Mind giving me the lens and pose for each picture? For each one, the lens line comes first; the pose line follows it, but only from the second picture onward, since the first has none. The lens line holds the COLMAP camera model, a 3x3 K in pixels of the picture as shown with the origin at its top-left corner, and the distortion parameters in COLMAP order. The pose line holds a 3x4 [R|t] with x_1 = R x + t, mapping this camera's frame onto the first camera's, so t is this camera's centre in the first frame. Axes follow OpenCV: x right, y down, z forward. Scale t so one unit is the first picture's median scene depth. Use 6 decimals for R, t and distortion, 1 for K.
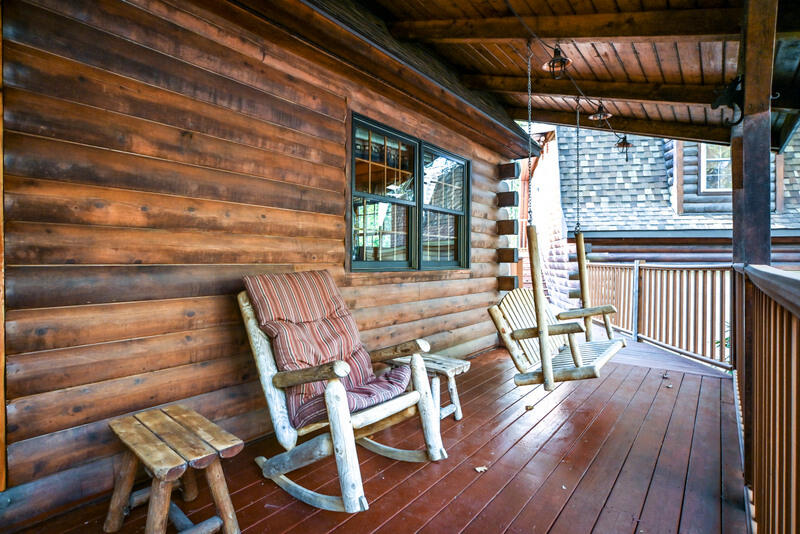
lens RADIAL K [[414.2, 0, 398.5], [0, 414.2, 263.4], [0, 0, 1]] dist [0.000263, 0.000611]
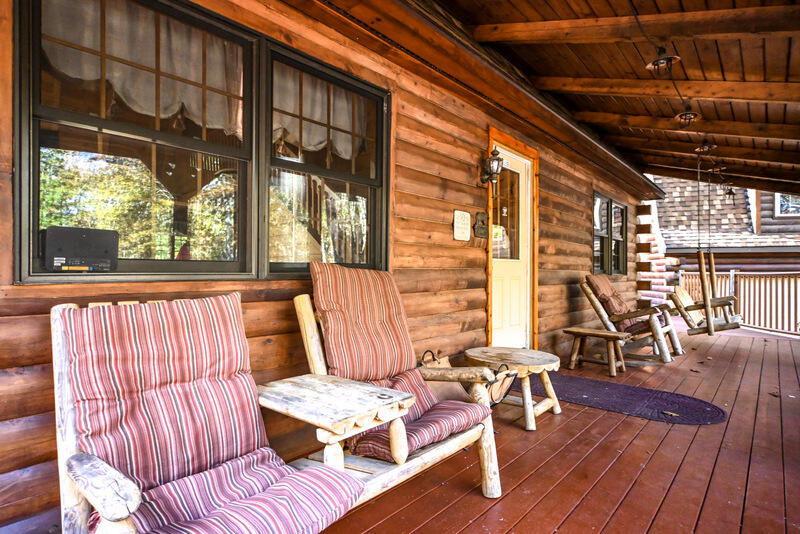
lens RADIAL K [[414.2, 0, 398.5], [0, 414.2, 263.4], [0, 0, 1]] dist [0.000263, 0.000611]
pose [[0.996785, 0.000815, -0.080118, -0.316014], [-0.002961, 0.999640, -0.026680, 0.007788], [0.080067, 0.026831, 0.996428, -0.349506]]
